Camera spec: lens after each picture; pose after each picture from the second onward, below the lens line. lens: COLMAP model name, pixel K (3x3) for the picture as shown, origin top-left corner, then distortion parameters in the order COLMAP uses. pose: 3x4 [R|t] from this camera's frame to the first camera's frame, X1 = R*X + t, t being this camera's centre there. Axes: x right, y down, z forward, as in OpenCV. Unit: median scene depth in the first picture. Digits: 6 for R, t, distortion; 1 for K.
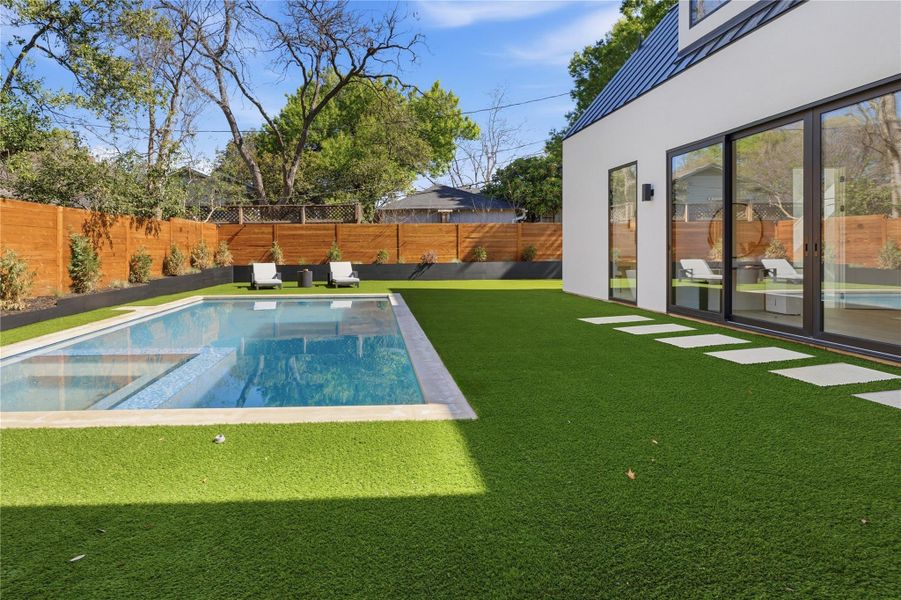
lens RADIAL K [[448.8, 0, 389.3], [0, 448.8, 248.9], [0, 0, 1]] dist [-0.007728, 0.002984]
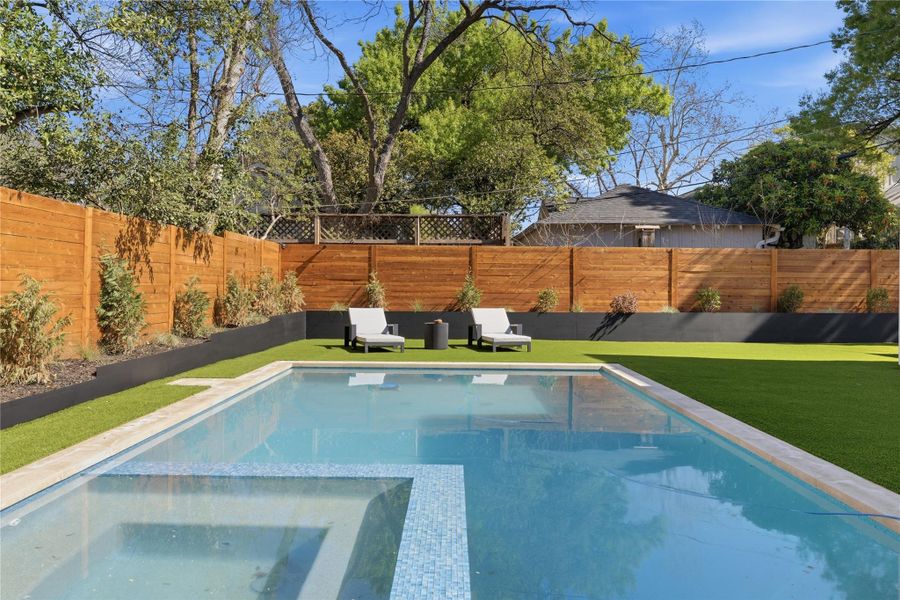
lens RADIAL K [[692.9, 0, 449.5], [0, 692.9, 281.9], [0, 0, 1]] dist [0.003358, -0.016764]
pose [[0.999098, 0.016452, -0.039141, -0.110344], [-0.016773, 0.999828, -0.007894, 0.001493], [0.039005, 0.008543, 0.999203, 0.053310]]
